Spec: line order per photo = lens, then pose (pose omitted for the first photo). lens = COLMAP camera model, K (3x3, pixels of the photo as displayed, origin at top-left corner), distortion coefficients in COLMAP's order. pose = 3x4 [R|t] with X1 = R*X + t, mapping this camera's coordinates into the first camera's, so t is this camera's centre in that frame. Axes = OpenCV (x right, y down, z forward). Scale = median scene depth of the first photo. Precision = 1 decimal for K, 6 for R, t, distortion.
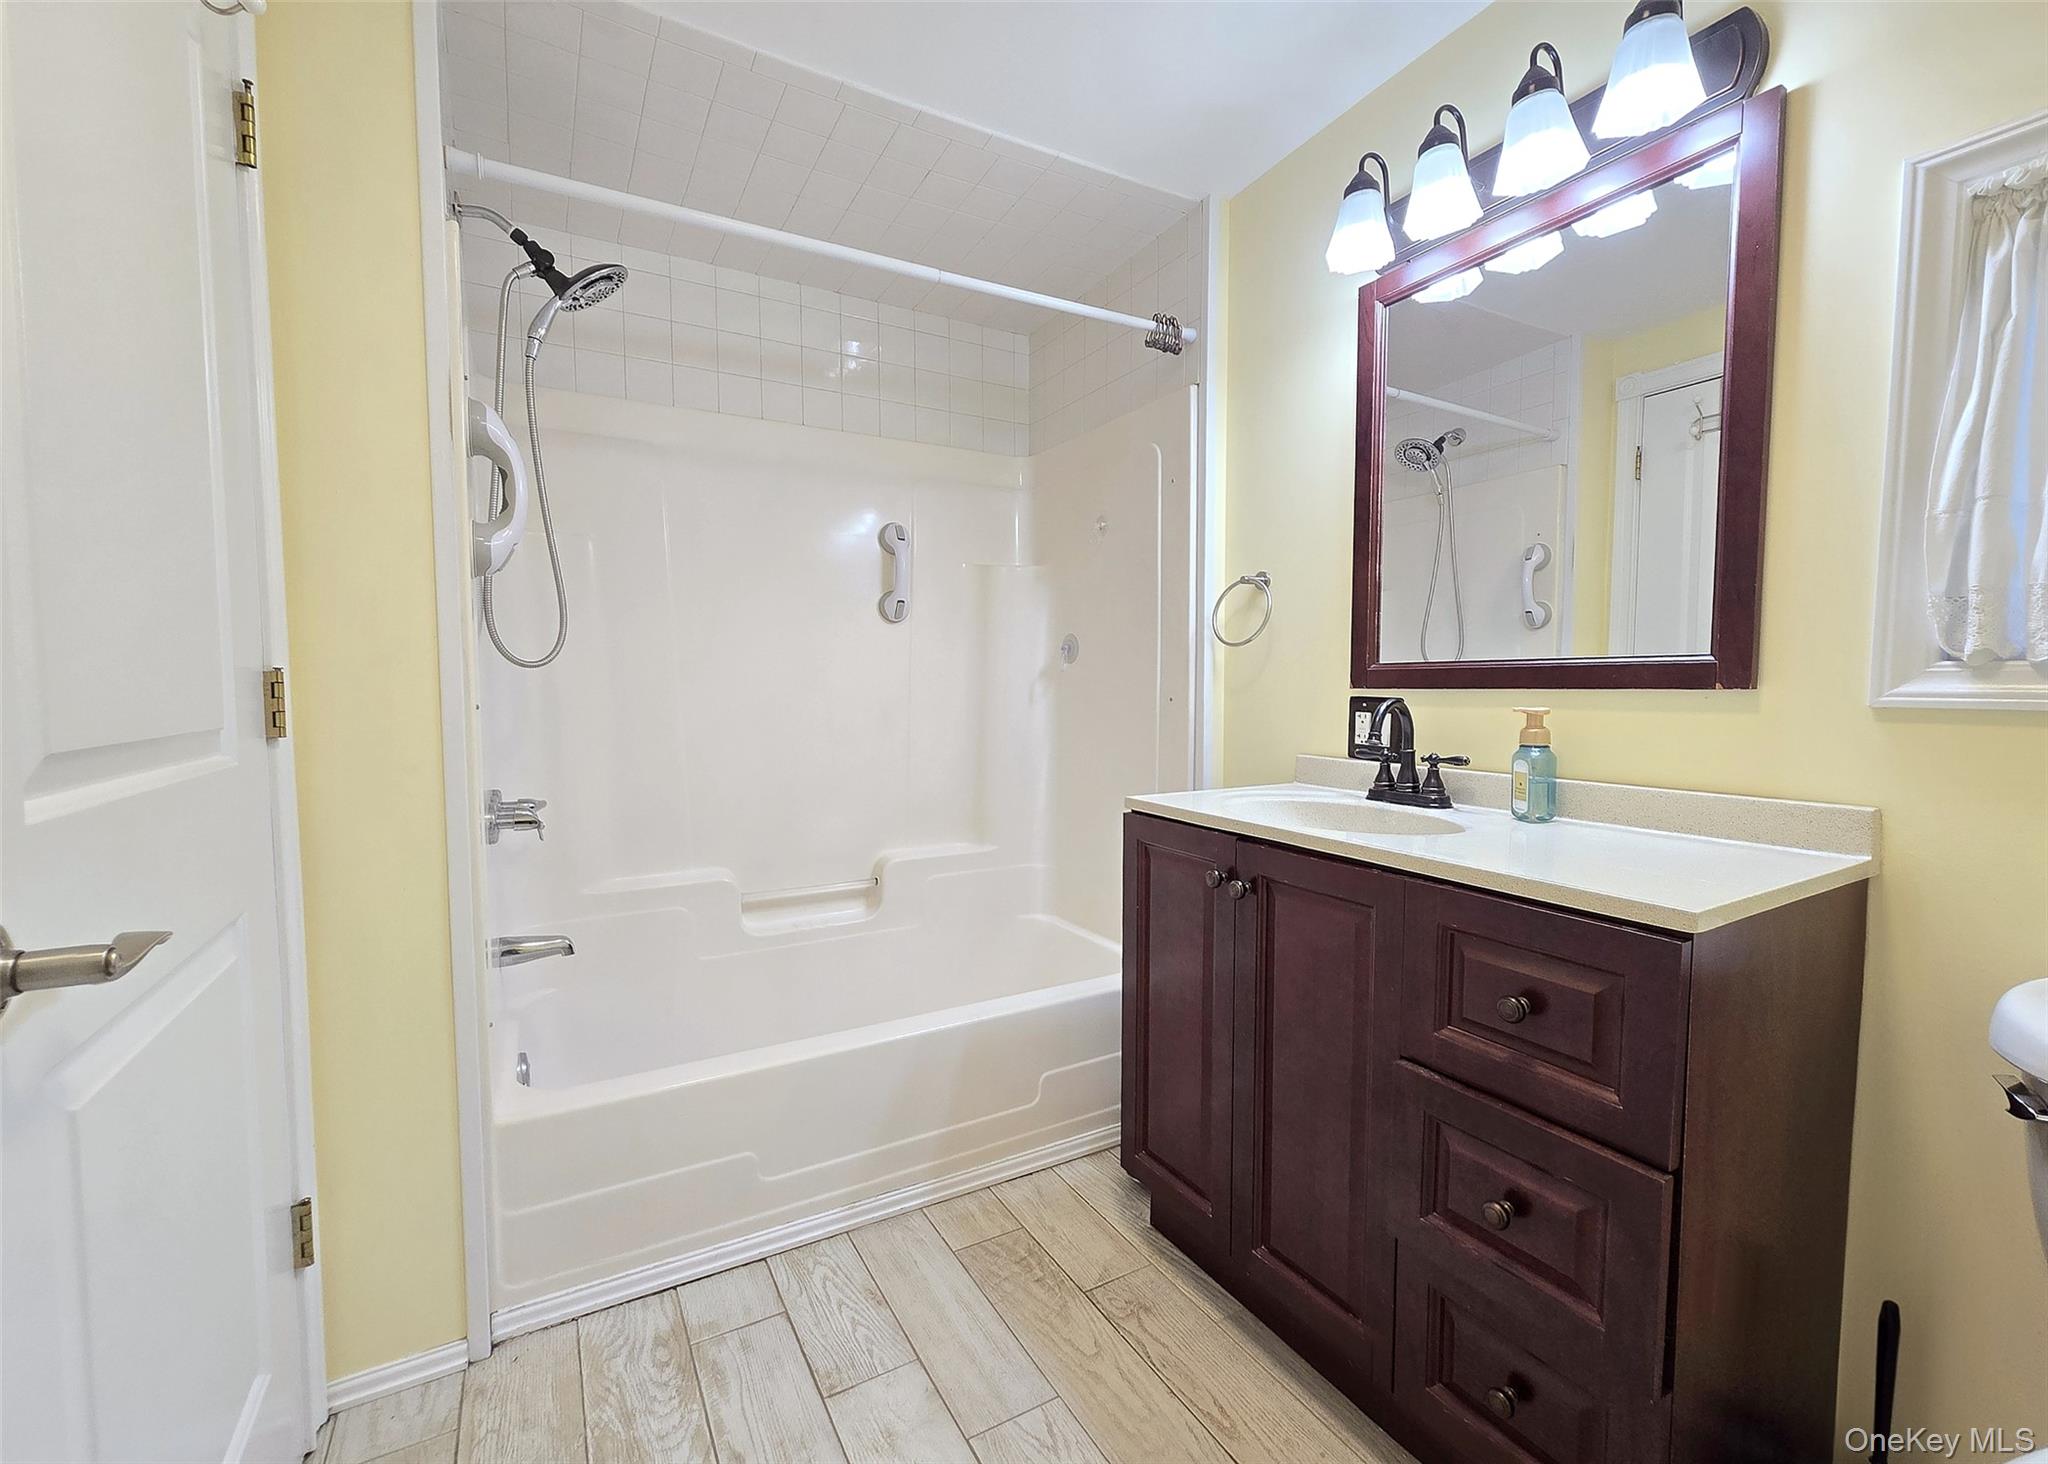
lens RADIAL K [[841.7, 0, 1021.0], [0, 841.7, 722.6], [0, 0, 1]] dist [-0.001977, 0.000250]
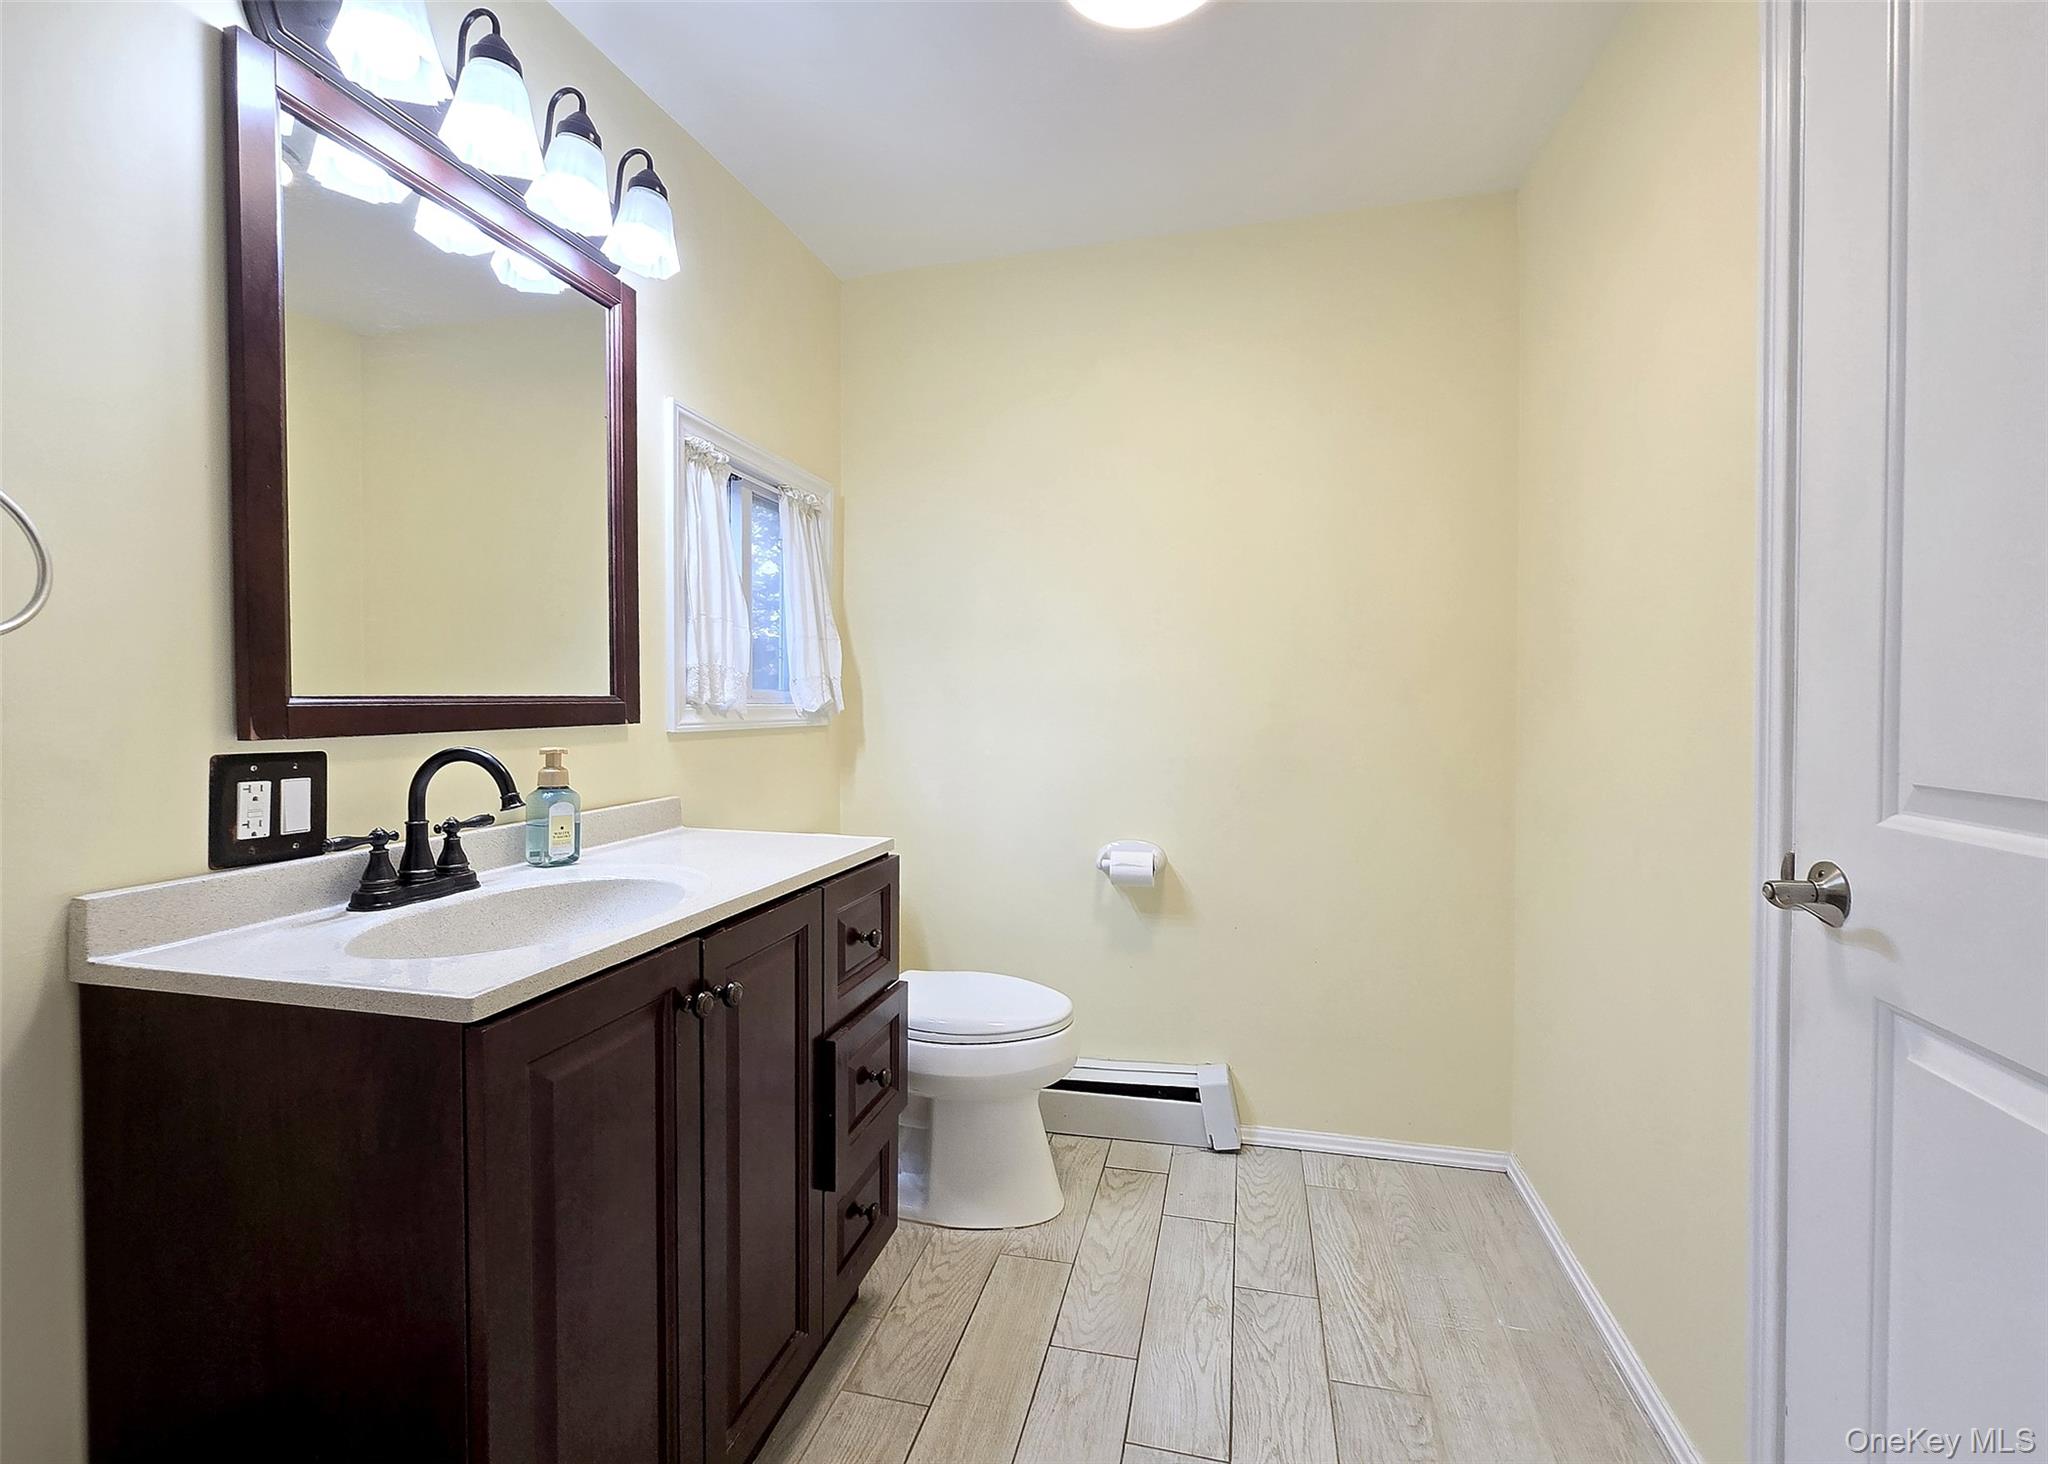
lens RADIAL K [[841.7, 0, 1030.4], [0, 841.7, 729.2], [0, 0, 1]] dist [-0.001977, 0.000250]
pose [[-0.718214, -0.011500, 0.695727, -0.409397], [0.046076, 0.996883, 0.064043, -0.067900], [-0.694295, 0.078053, -0.715445, 1.186597]]
